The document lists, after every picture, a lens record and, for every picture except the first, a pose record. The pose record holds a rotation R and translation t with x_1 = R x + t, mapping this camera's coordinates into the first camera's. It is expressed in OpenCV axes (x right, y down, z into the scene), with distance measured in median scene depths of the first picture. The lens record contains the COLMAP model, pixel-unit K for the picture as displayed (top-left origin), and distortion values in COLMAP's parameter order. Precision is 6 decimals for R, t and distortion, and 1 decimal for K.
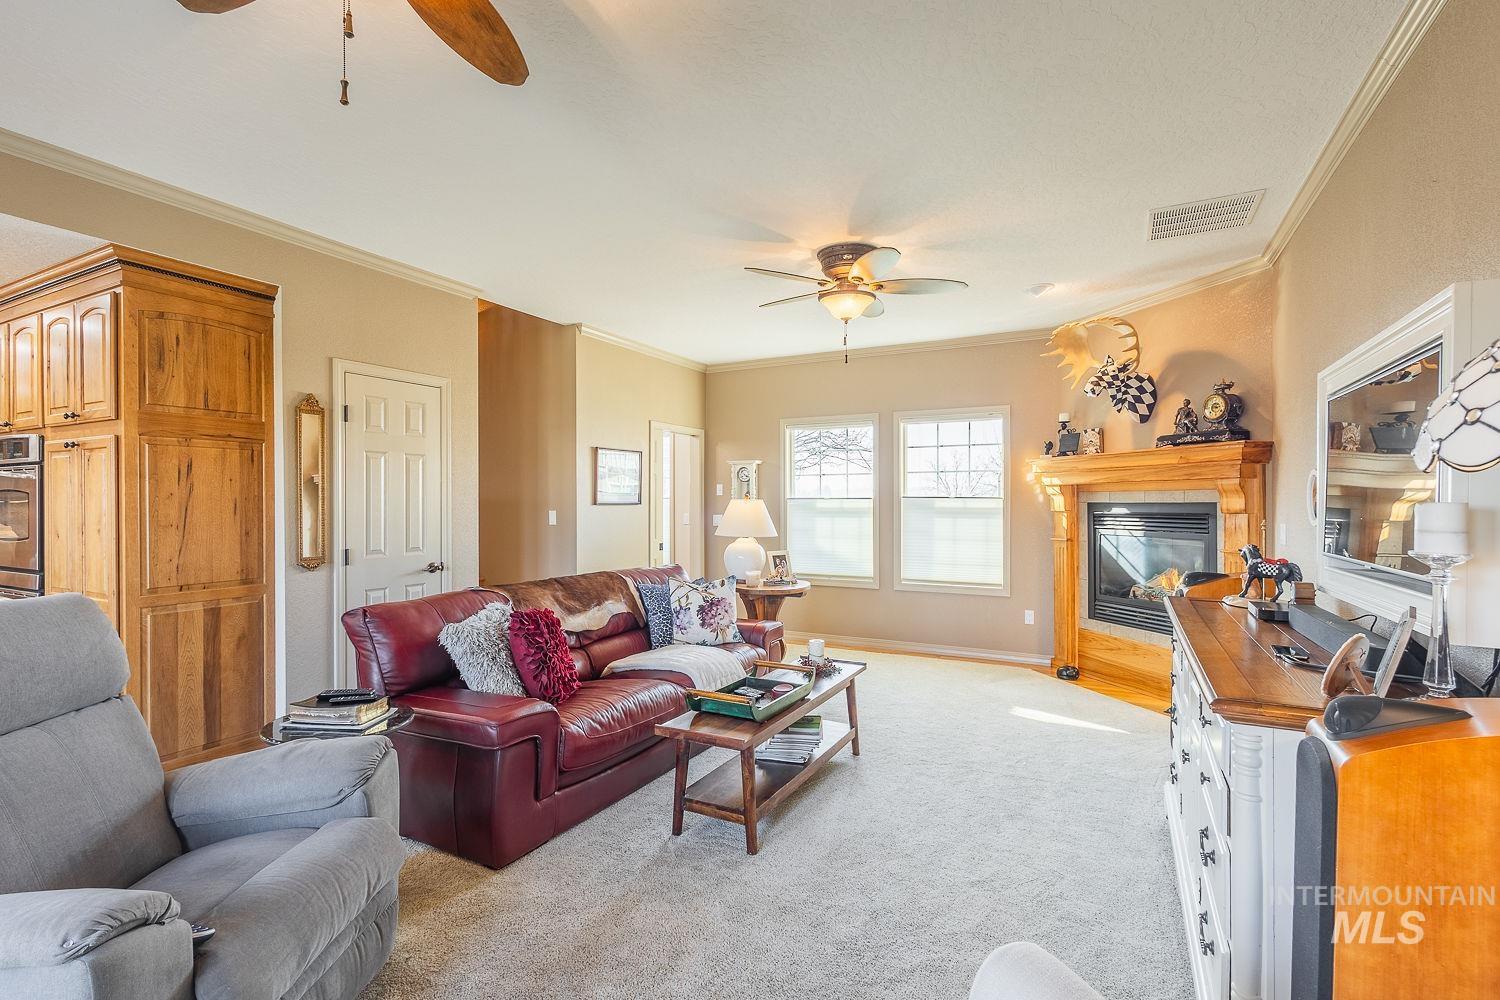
lens RADIAL K [[693.2, 0, 750.7], [0, 693.2, 504.4], [0, 0, 1]] dist [0.010637, -0.004231]
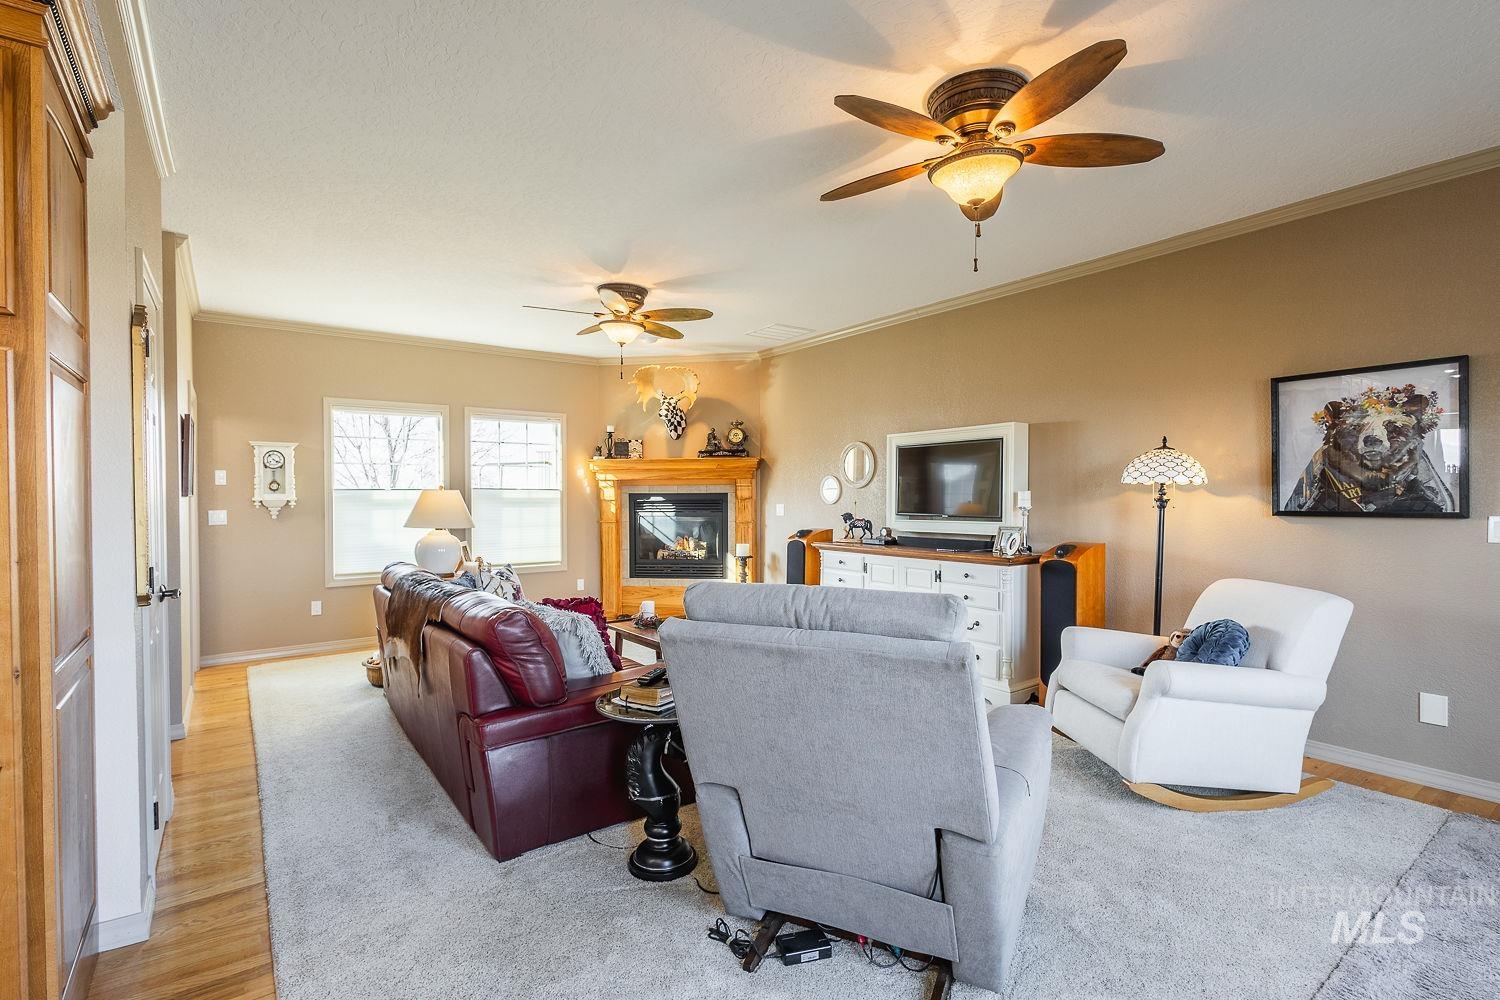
lens RADIAL K [[693.2, 0, 745.9], [0, 693.2, 499.6], [0, 0, 1]] dist [0.010637, -0.004231]
pose [[0.441704, -0.009350, 0.897112, -0.666287], [0.006344, 0.999953, 0.007299, 0.001424], [-0.897139, 0.002467, 0.441742, 0.199608]]
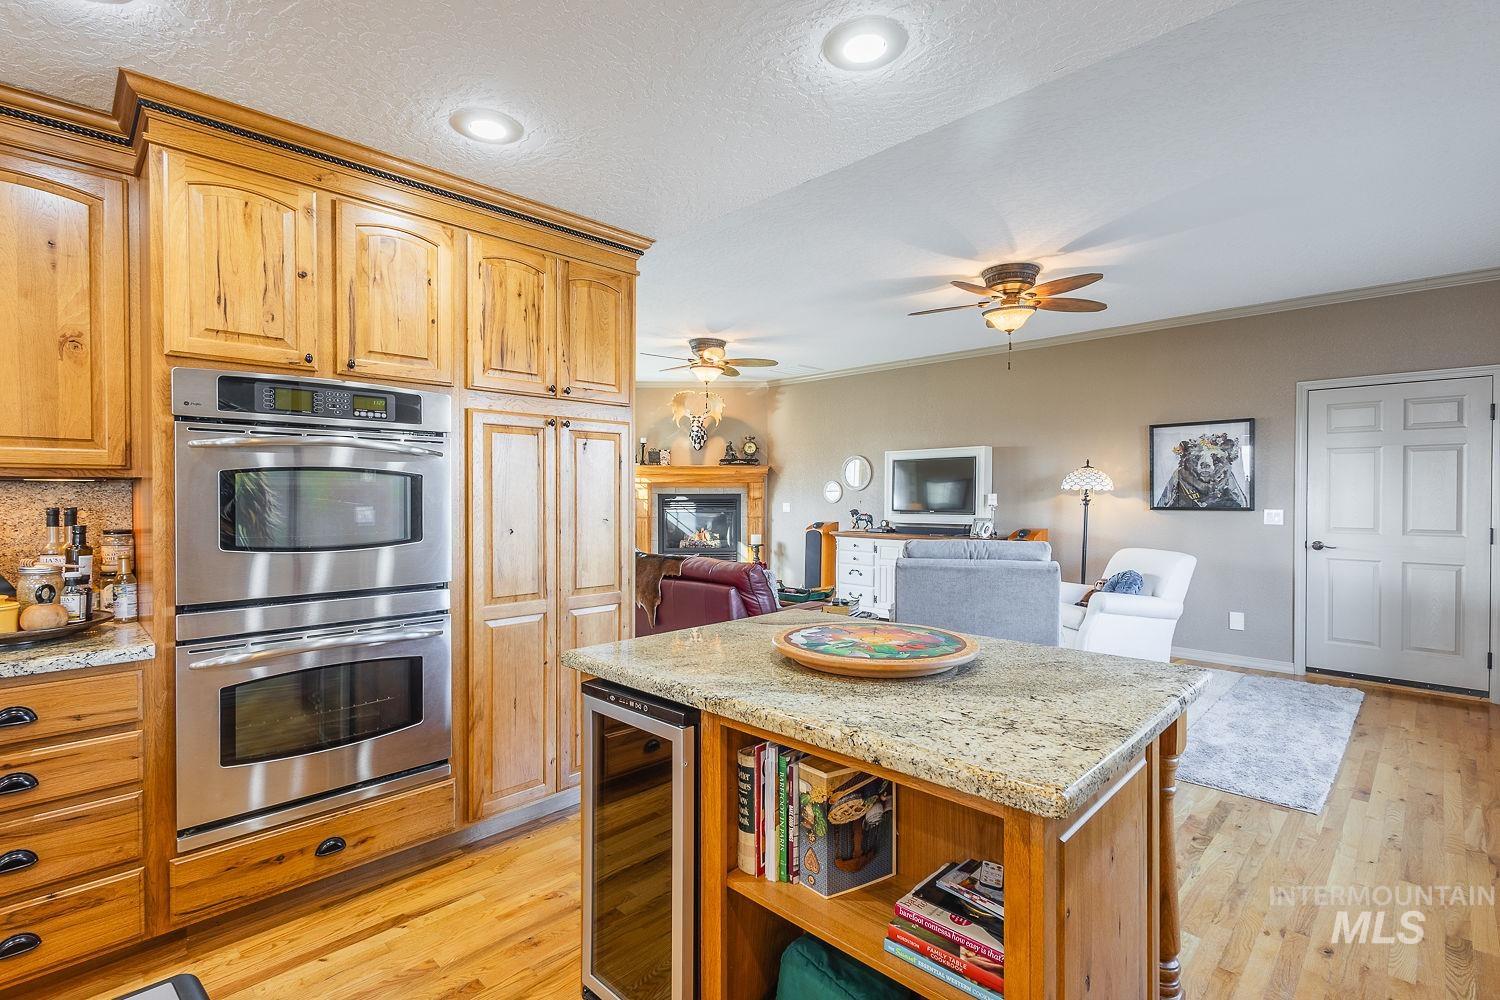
lens RADIAL K [[693.2, 0, 742.1], [0, 693.2, 497.9], [0, 0, 1]] dist [0.010637, -0.004231]
pose [[0.295407, -0.005243, 0.955357, -1.082321], [0.002235, 0.999986, 0.004797, -0.000272], [-0.955369, 0.000718, 0.295415, 0.333730]]
